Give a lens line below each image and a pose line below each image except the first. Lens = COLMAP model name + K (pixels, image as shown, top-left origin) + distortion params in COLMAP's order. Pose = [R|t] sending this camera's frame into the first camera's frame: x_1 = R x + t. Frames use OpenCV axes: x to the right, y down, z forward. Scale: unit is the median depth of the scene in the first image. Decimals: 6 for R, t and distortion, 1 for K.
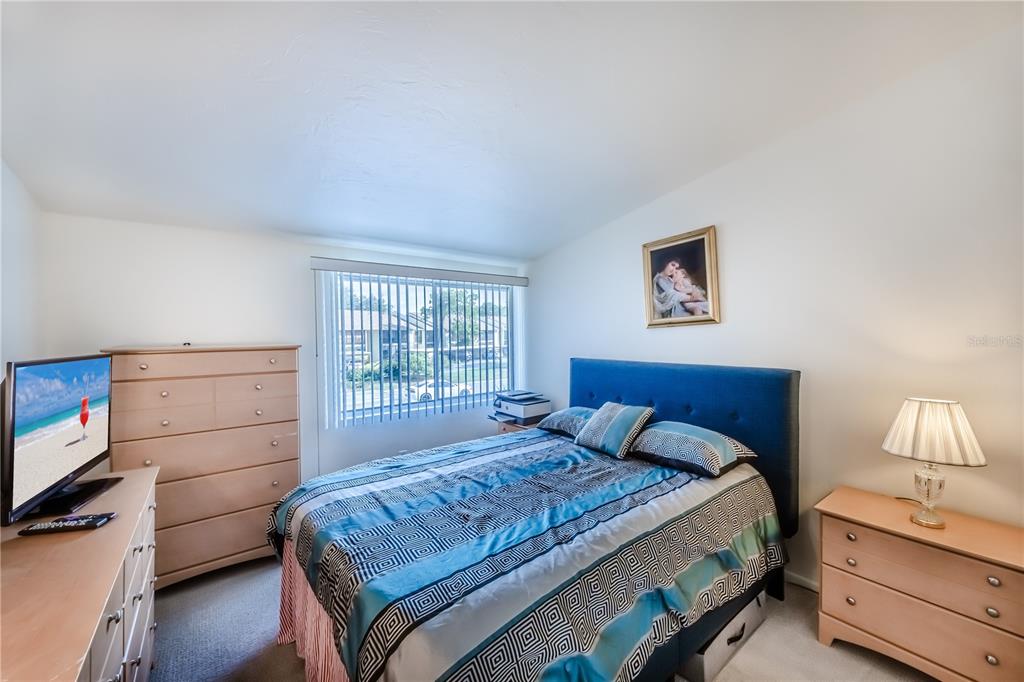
lens RADIAL K [[389.9, 0, 514.2], [0, 389.9, 343.0], [0, 0, 1]] dist [0.010764, -0.006630]
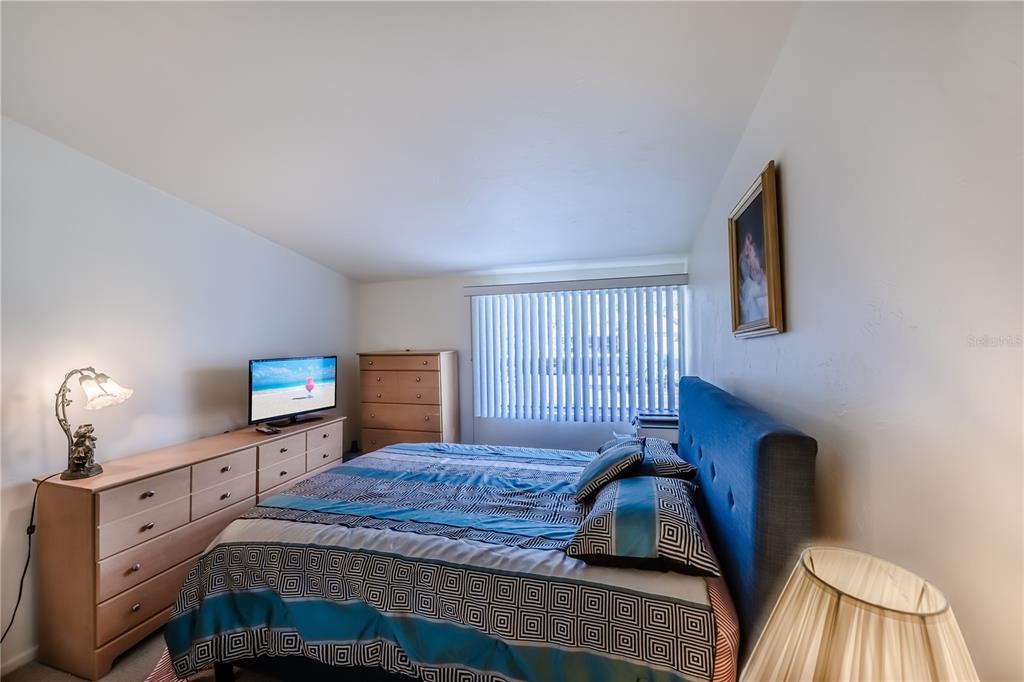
lens RADIAL K [[389.9, 0, 514.2], [0, 389.9, 343.0], [0, 0, 1]] dist [0.010764, -0.006630]
pose [[0.604001, 0.004303, -0.796972, 0.946267], [-0.007506, 0.999972, -0.000290, -0.041033], [0.796948, 0.006157, 0.604017, 0.455577]]
